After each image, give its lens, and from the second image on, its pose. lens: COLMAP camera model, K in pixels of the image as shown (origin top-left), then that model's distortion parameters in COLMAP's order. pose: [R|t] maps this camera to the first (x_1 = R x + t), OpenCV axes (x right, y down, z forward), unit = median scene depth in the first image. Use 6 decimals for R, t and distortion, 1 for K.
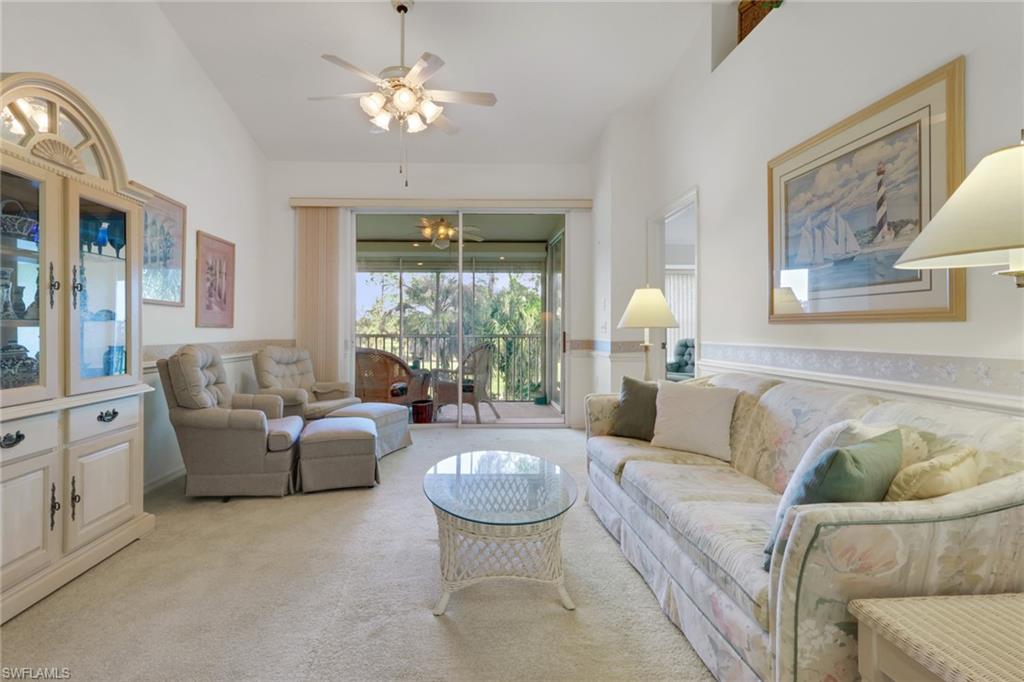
lens RADIAL K [[498.9, 0, 509.9], [0, 498.9, 318.7], [0, 0, 1]] dist [-0.002841, -0.000193]
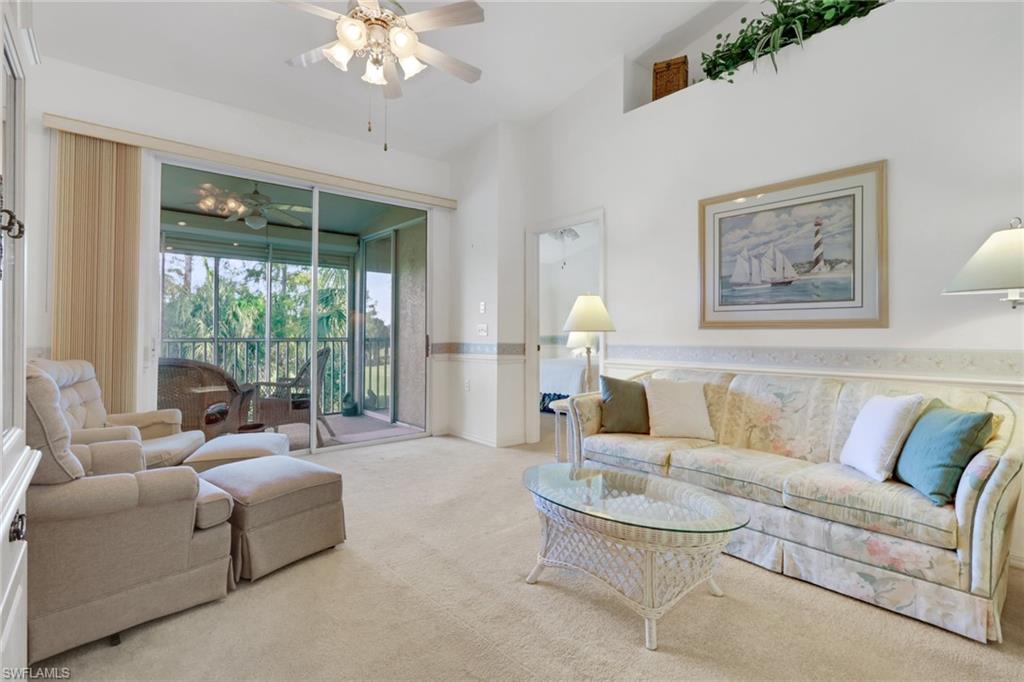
lens RADIAL K [[484.6, 0, 516.0], [0, 484.6, 318.6], [0, 0, 1]] dist [-0.001135, 0.001149]
pose [[0.788755, 0.019720, 0.614391, -0.691943], [-0.015492, 0.999806, -0.012202, 0.009242], [-0.614513, 0.000106, 0.788907, 0.368143]]
